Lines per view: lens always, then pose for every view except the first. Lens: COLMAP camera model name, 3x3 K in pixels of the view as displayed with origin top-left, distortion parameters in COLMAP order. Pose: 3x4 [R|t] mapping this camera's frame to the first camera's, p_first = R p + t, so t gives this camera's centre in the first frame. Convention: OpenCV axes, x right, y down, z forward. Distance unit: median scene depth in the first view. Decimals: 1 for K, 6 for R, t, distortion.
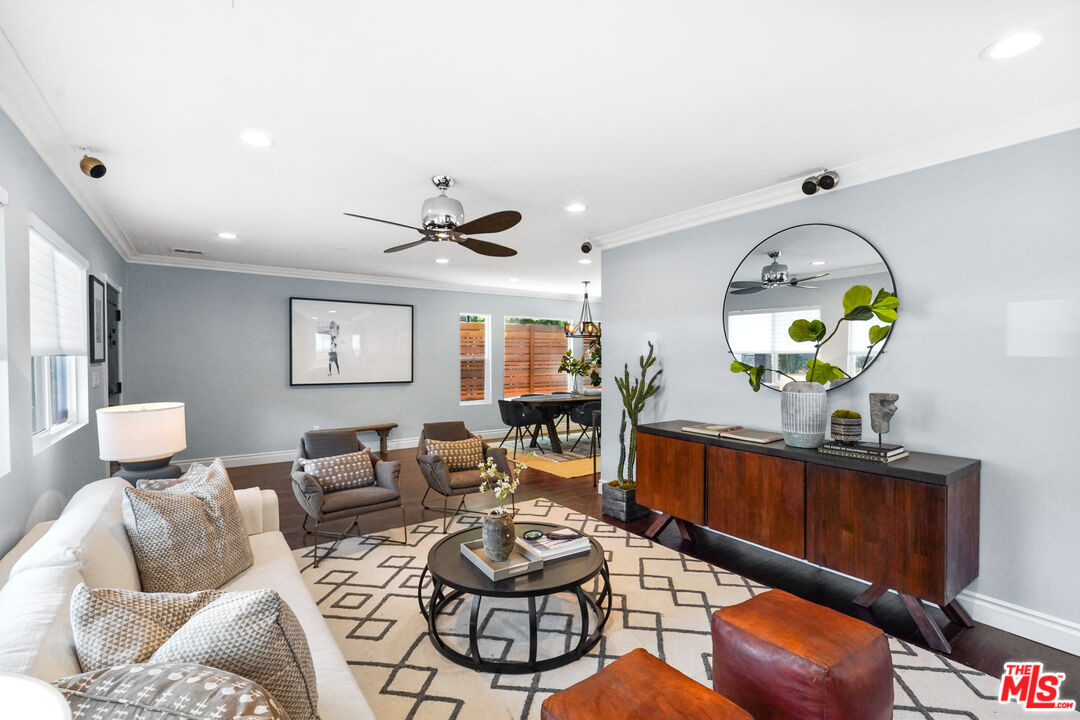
lens RADIAL K [[484.7, 0, 540.0], [0, 484.7, 360.0], [0, 0, 1]] dist [-0.000063, 0.000041]
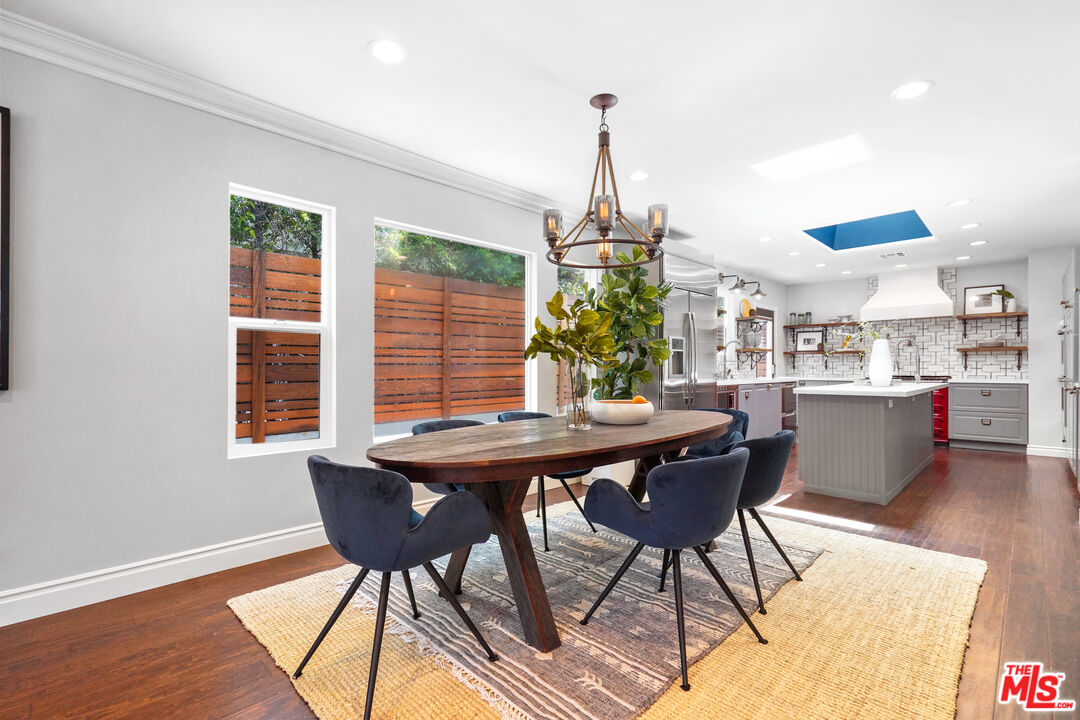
lens RADIAL K [[481.6, 0, 538.1], [0, 481.6, 370.5], [0, 0, 1]] dist [0.001061, 0.000256]
pose [[0.985311, -0.008470, 0.170558, -0.010288], [0.007175, 0.999941, 0.008204, 0.026236], [-0.170617, -0.006860, 0.985314, 0.613894]]
